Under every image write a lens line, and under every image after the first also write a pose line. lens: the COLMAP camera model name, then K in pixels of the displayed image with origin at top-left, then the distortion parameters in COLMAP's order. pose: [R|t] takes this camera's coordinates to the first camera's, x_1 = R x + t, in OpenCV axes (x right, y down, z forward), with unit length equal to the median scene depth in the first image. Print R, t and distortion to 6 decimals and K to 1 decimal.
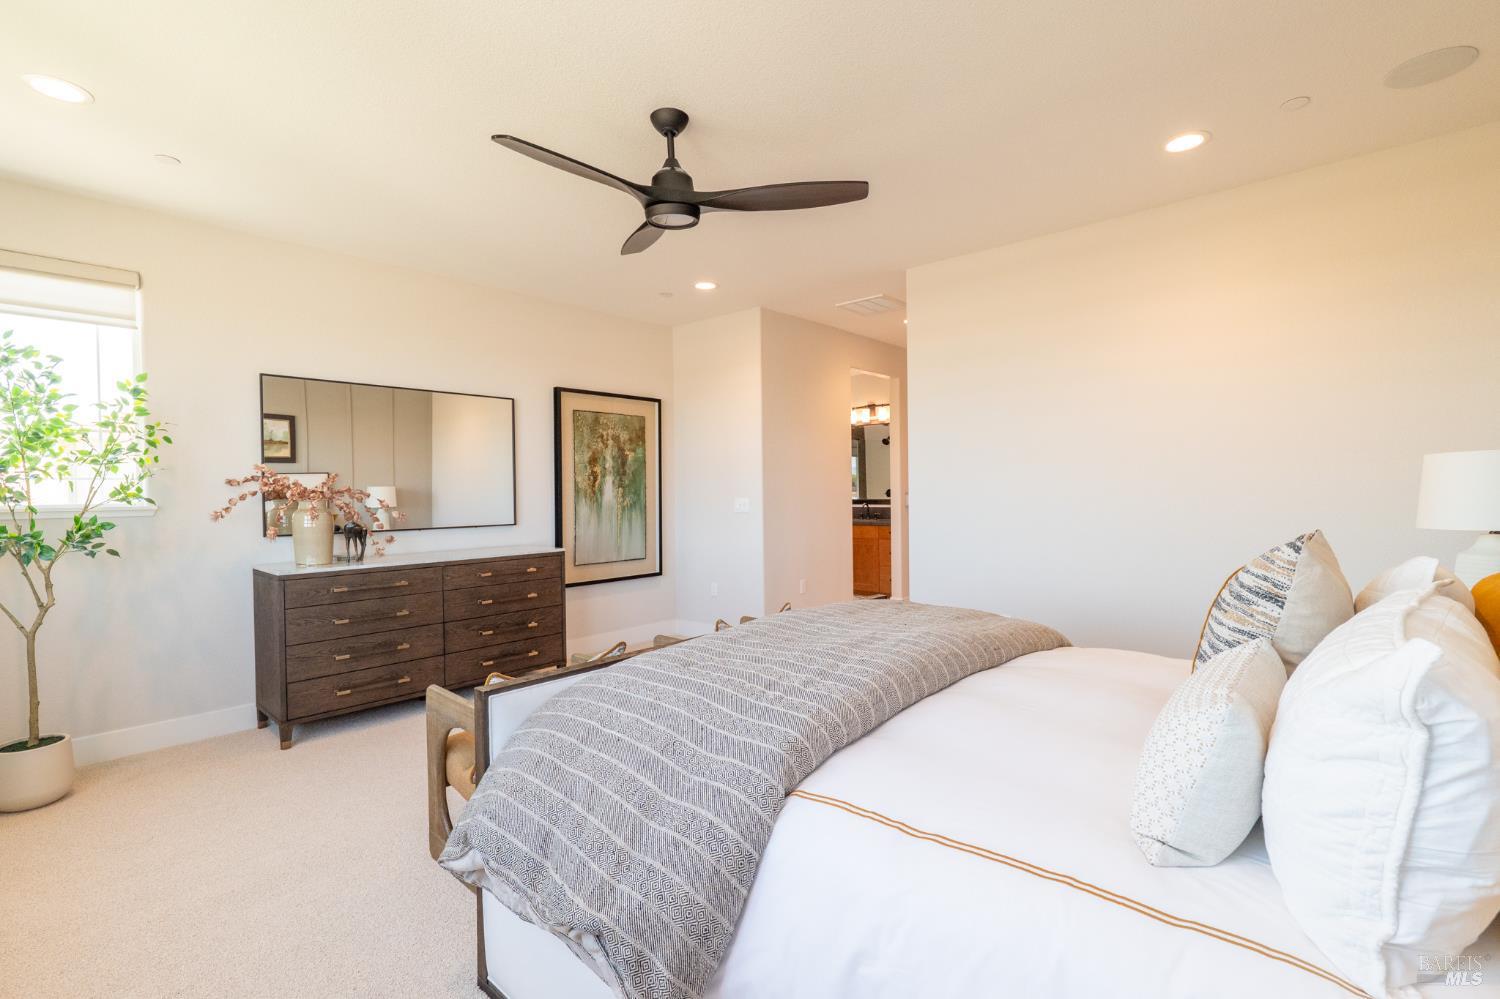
lens RADIAL K [[696.0, 0, 749.3], [0, 696.0, 500.8], [0, 0, 1]] dist [-0.001940, -0.000488]
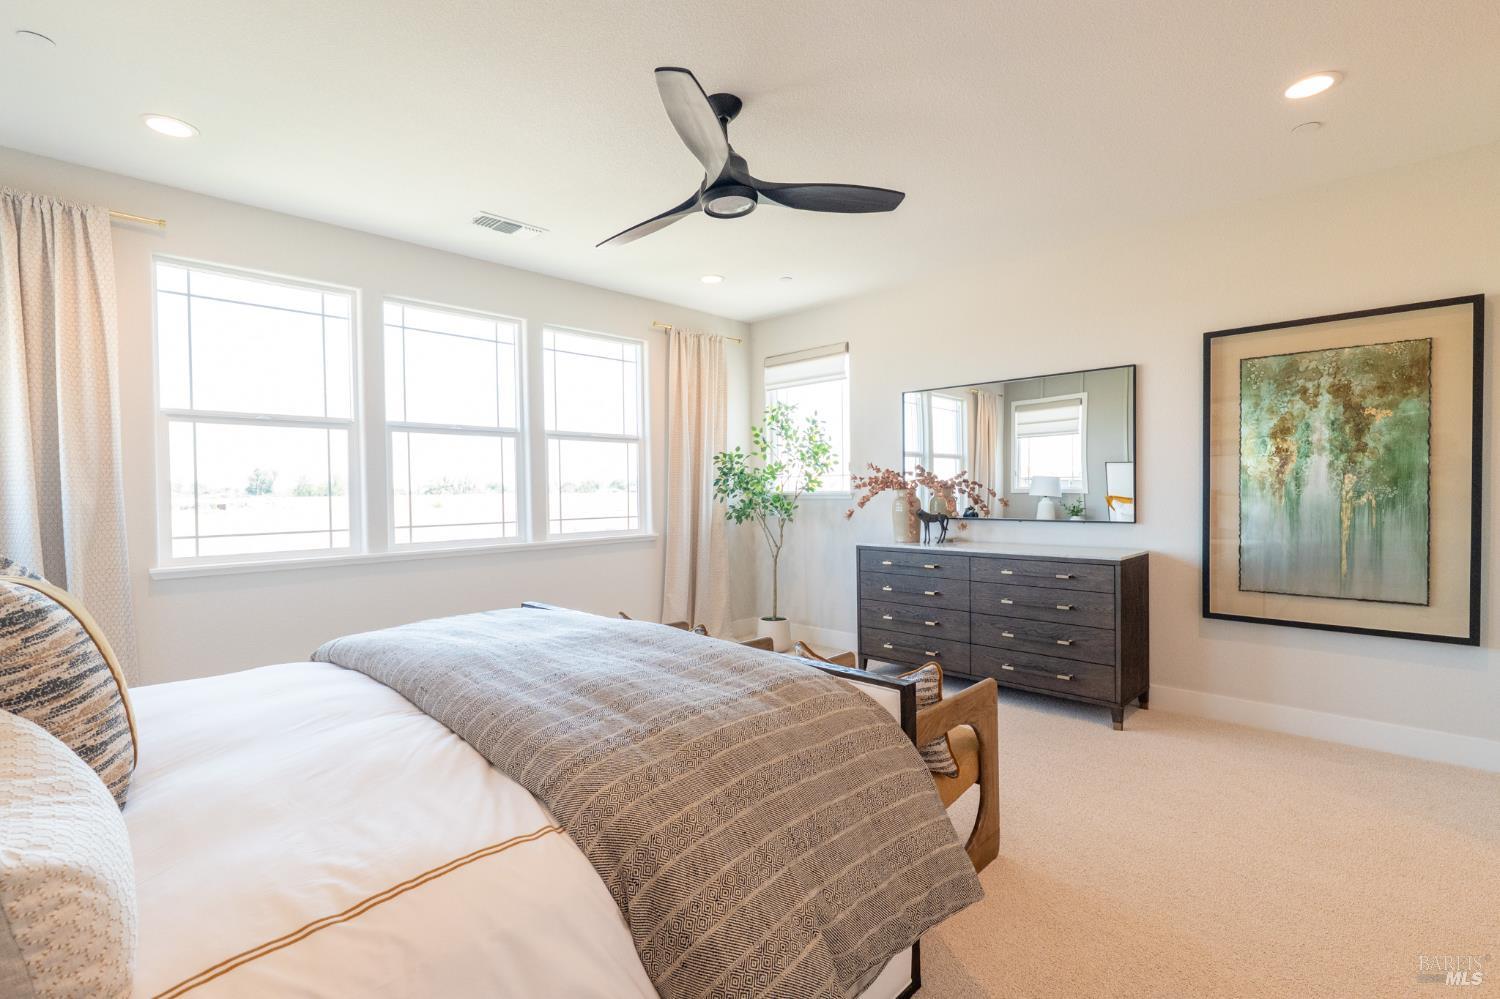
lens RADIAL K [[696.0, 0, 749.3], [0, 696.0, 498.9], [0, 0, 1]] dist [-0.001940, -0.000488]
pose [[-0.052468, 0.020217, -0.998418, 0.431451], [-0.008053, 0.999754, 0.020667, -0.005719], [0.998590, 0.009124, -0.052292, 0.539919]]
